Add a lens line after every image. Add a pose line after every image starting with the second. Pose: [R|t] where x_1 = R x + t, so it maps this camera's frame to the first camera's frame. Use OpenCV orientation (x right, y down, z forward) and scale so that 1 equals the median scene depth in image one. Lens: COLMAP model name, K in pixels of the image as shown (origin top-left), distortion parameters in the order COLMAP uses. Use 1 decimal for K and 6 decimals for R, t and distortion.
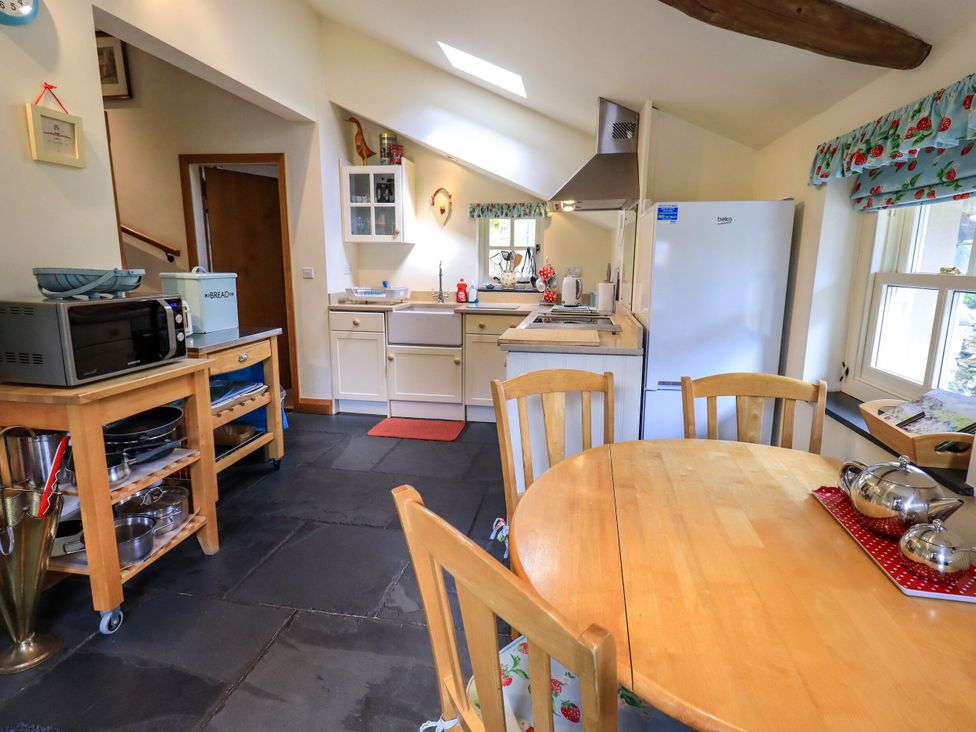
lens RADIAL K [[511.8, 0, 493.9], [0, 511.8, 354.9], [0, 0, 1]] dist [0.004034, -0.000515]
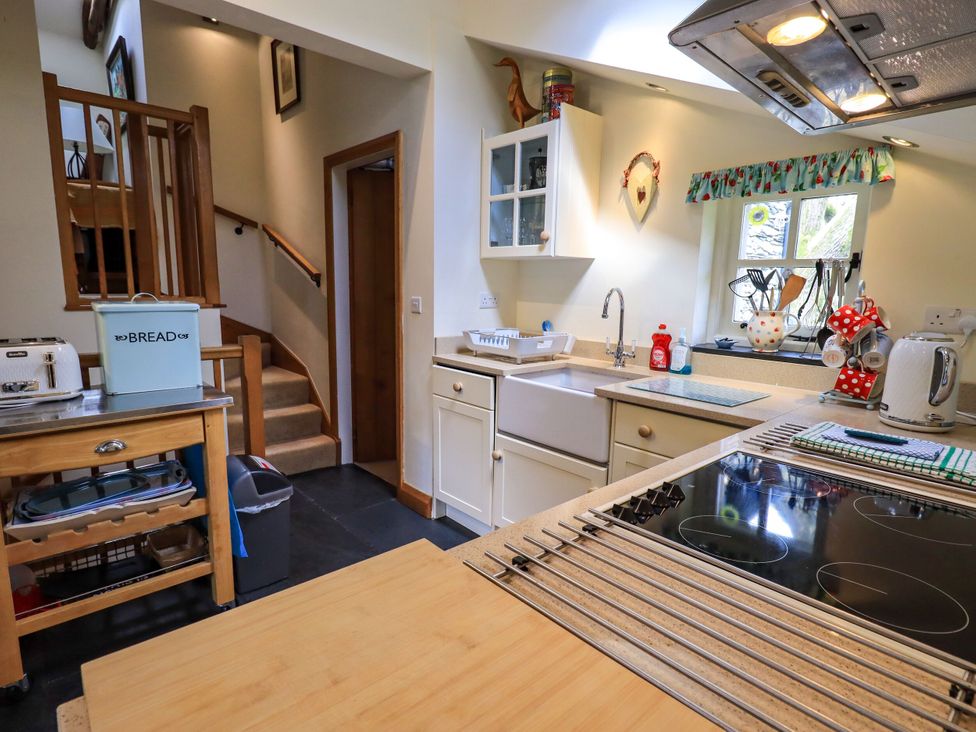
lens RADIAL K [[517.9, 0, 488.0], [0, 517.9, 366.0], [0, 0, 1]] dist [0.003526, 0.000363]
pose [[0.770581, 0.103739, -0.628843, 0.138357], [-0.124815, 0.992122, 0.010722, -0.095017], [0.625001, 0.070227, 0.777458, 0.512194]]
